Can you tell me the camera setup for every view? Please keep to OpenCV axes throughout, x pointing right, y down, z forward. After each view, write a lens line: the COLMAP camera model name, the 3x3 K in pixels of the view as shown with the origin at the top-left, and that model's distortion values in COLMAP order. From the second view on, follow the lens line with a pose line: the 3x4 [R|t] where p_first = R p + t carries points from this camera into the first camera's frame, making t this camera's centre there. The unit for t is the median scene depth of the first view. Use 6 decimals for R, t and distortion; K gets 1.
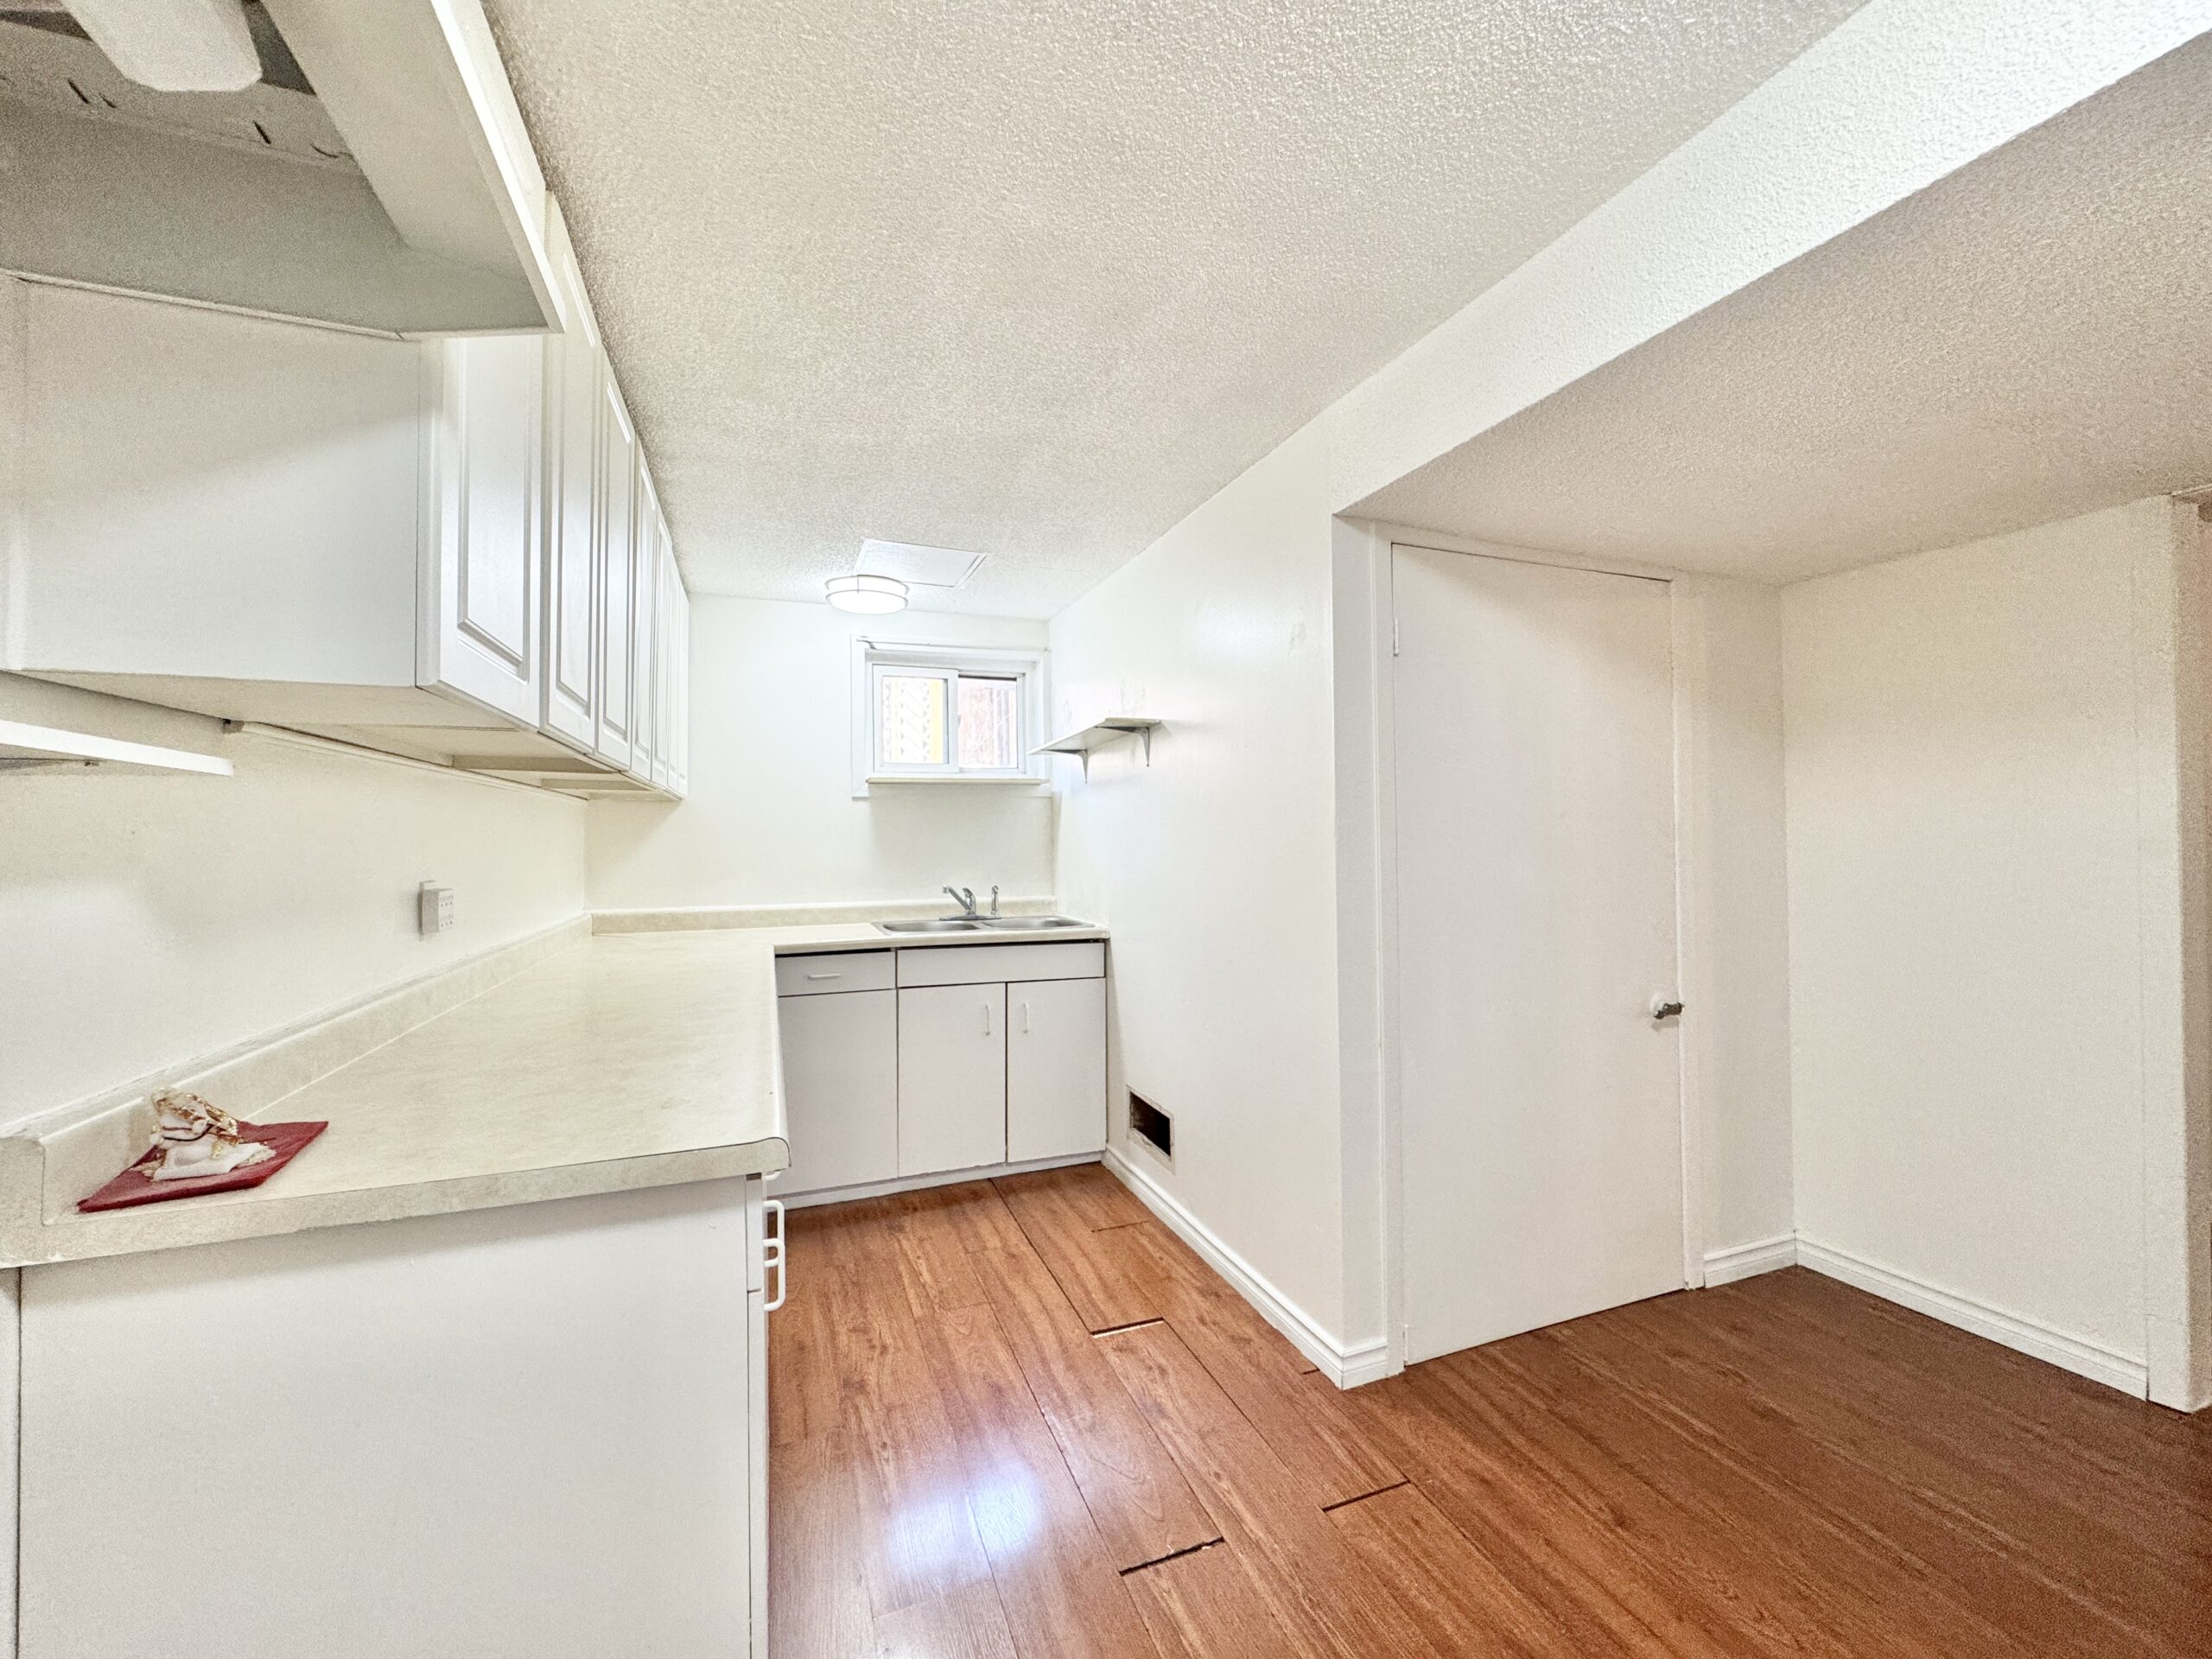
lens RADIAL K [[885.3, 0, 1105.1], [0, 885.3, 824.1], [0, 0, 1]] dist [-0.000367, -0.000028]
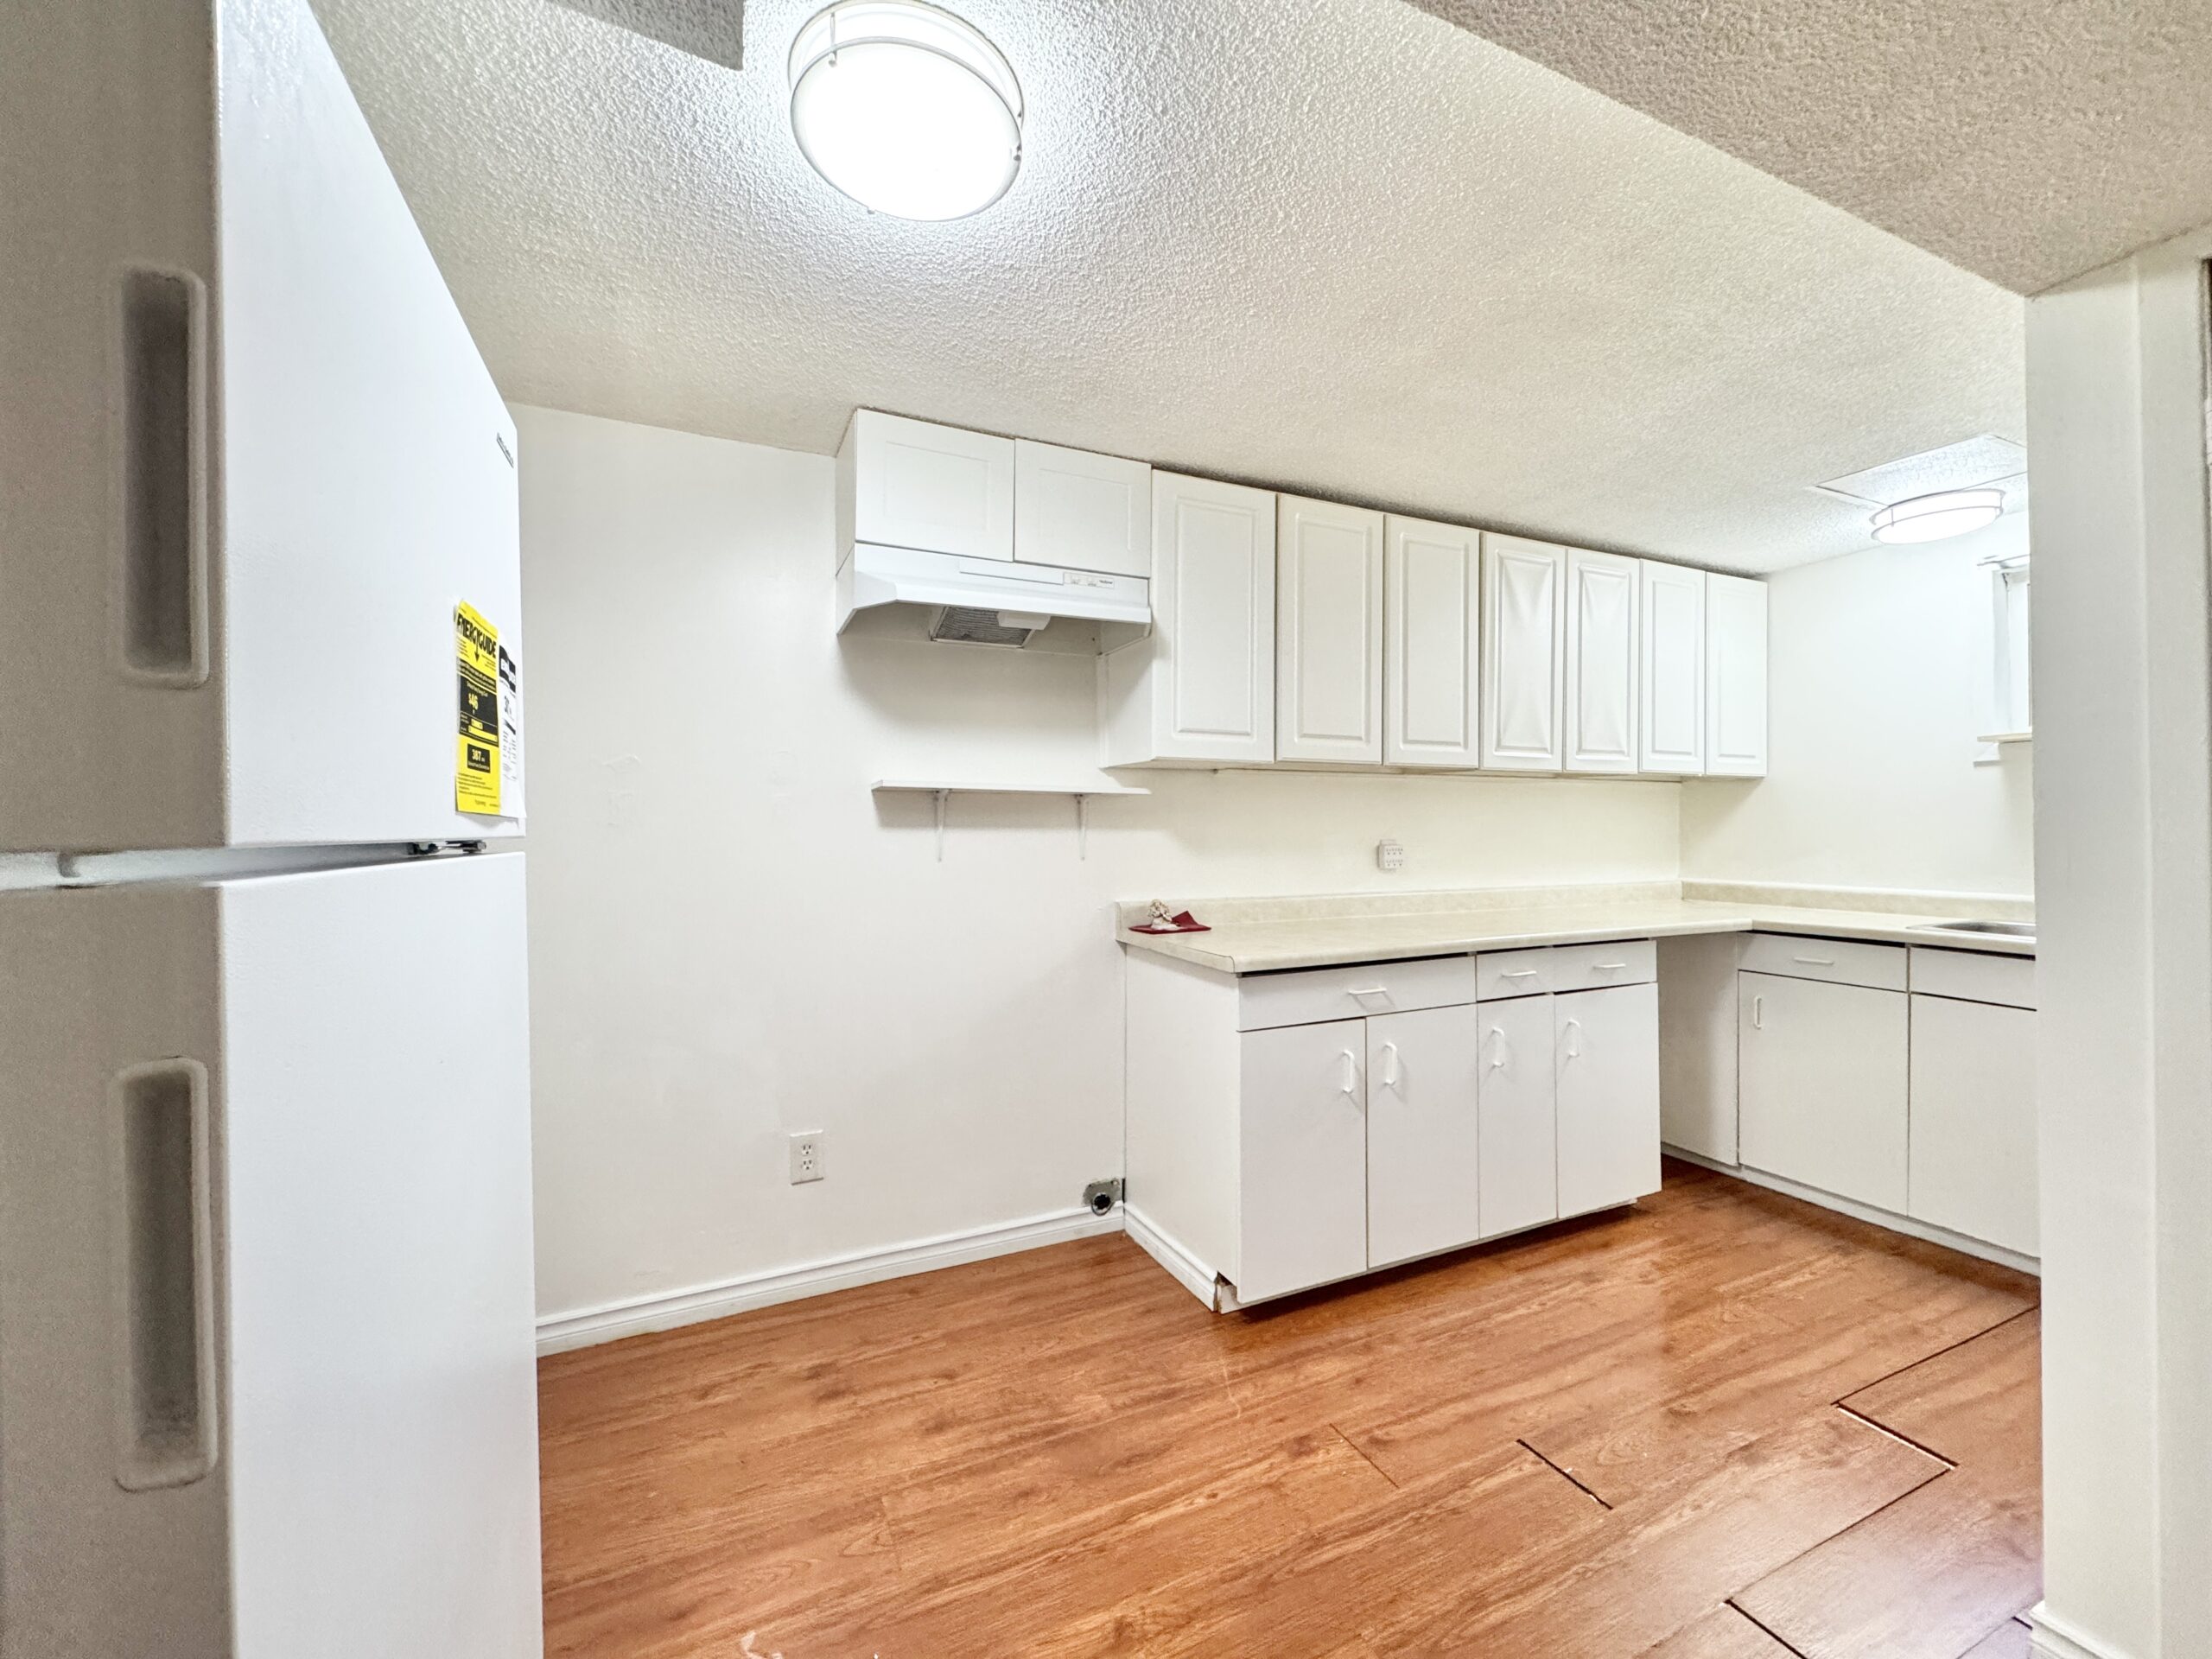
lens RADIAL K [[885.3, 0, 1101.1], [0, 885.3, 828.6], [0, 0, 1]] dist [-0.000367, -0.000028]
pose [[0.056069, 0.010093, -0.998376, 0.628538], [0.018419, 0.999768, 0.011141, 0.008189], [0.998257, -0.019014, 0.055870, 0.218841]]
